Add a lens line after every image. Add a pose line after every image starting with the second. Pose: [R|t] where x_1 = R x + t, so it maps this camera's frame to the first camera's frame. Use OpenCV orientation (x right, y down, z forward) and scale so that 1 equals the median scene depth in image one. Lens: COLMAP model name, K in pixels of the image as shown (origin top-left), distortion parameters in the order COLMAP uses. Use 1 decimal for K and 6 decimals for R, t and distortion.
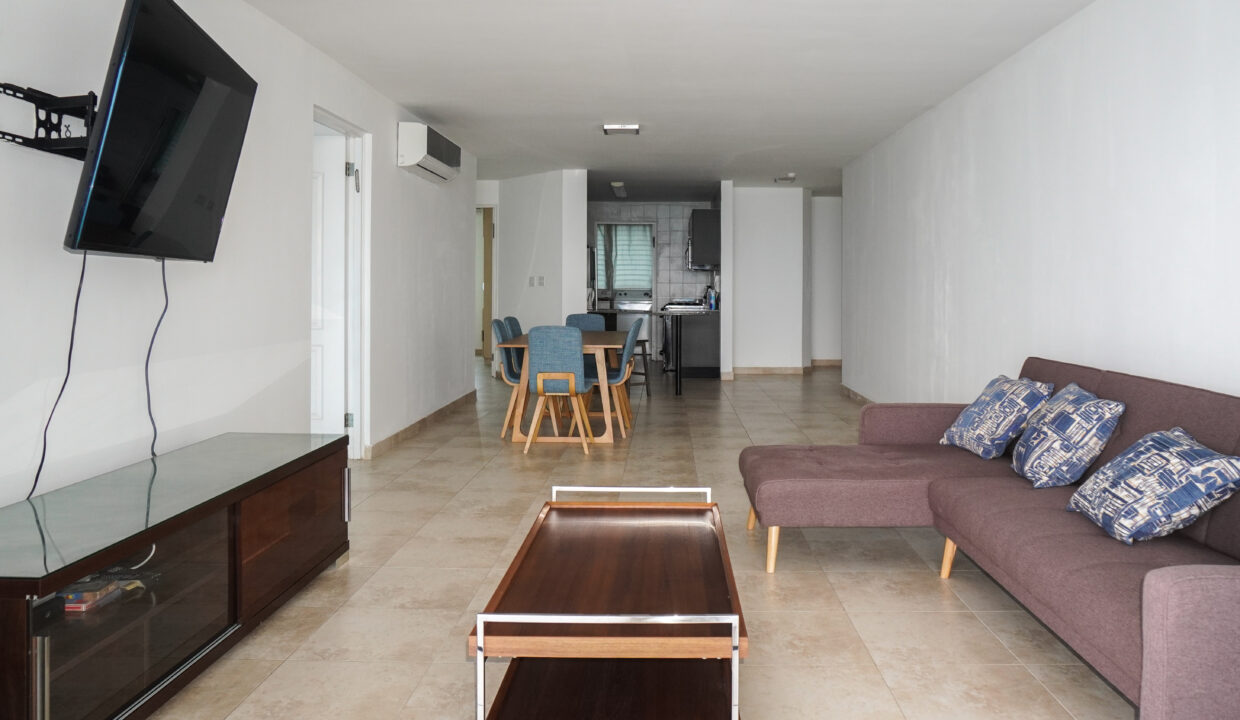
lens RADIAL K [[873.9, 0, 650.5], [0, 873.9, 292.1], [0, 0, 1]] dist [-0.000907, 0.003725]
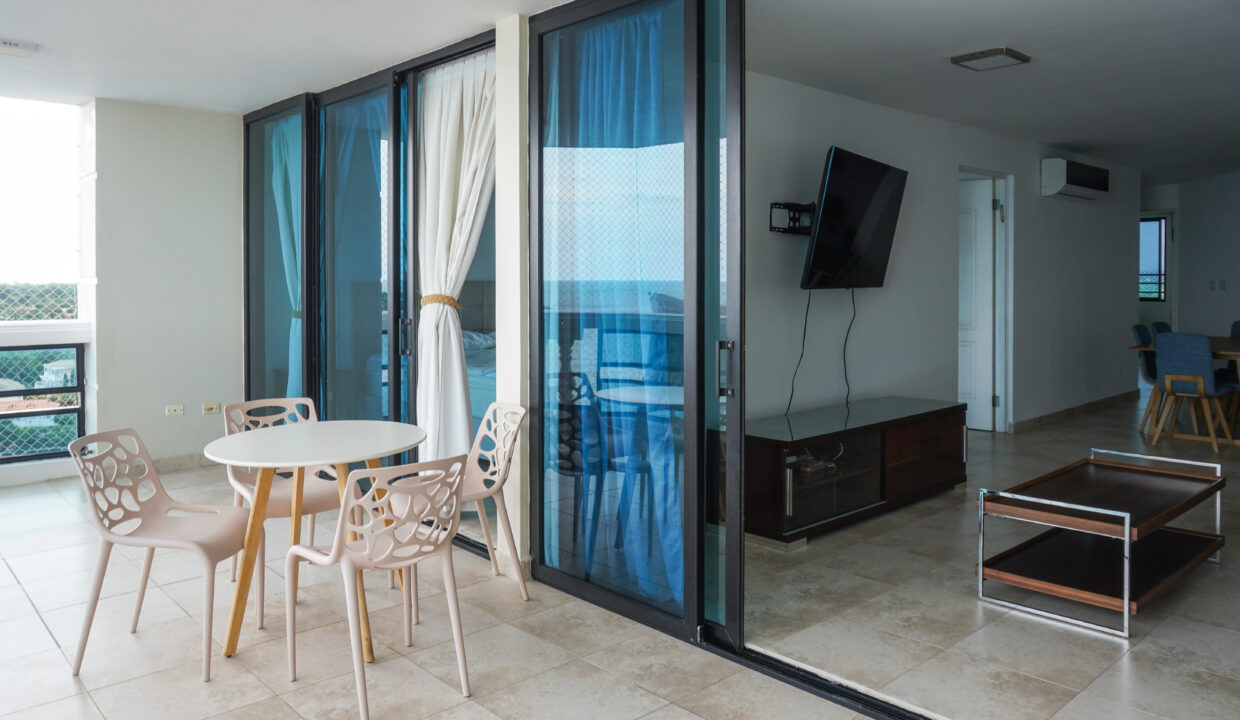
lens RADIAL K [[873.9, 0, 650.5], [0, 873.9, 292.1], [0, 0, 1]] dist [-0.000907, 0.003725]
pose [[0.709631, -0.002079, -0.704571, 0.233993], [0.006431, 0.999973, 0.003526, -0.025218], [0.704544, -0.007033, 0.709625, -0.310843]]
